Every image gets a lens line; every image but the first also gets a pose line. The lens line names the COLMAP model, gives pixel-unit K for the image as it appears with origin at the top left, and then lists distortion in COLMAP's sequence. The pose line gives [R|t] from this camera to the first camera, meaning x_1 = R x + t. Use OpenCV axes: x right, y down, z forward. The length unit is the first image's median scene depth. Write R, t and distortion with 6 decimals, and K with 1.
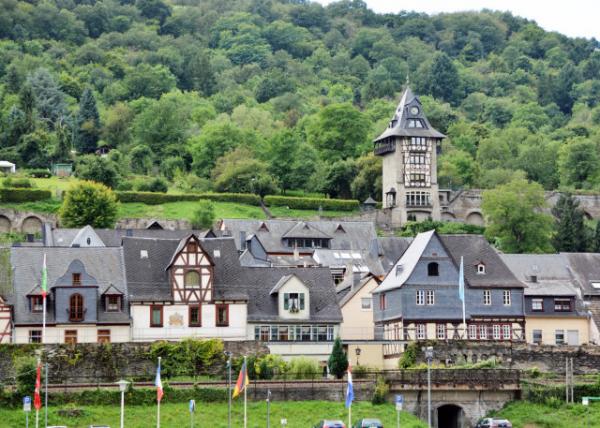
lens RADIAL K [[1835.8, 0, 300.0], [0, 1835.8, 214.0], [0, 0, 1]] dist [0.548734, 1.927546]
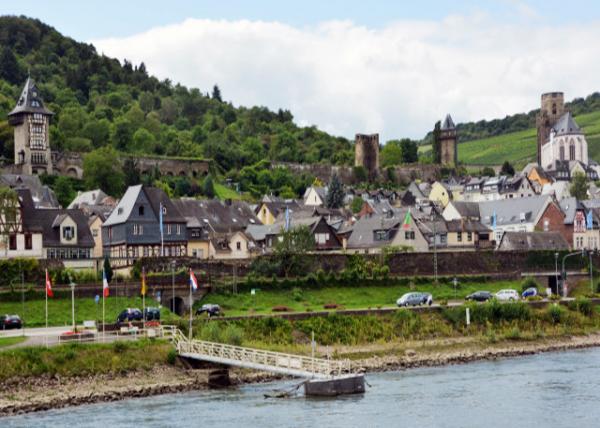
lens RADIAL K [[1835.8, 0, 300.0], [0, 1835.8, 214.0], [0, 0, 1]] dist [0.548734, 1.927546]
pose [[0.805119, 0.006025, 0.593082, -0.721880], [-0.030391, 0.999054, 0.031107, -0.018450], [-0.592334, -0.043069, 0.804541, -0.298864]]
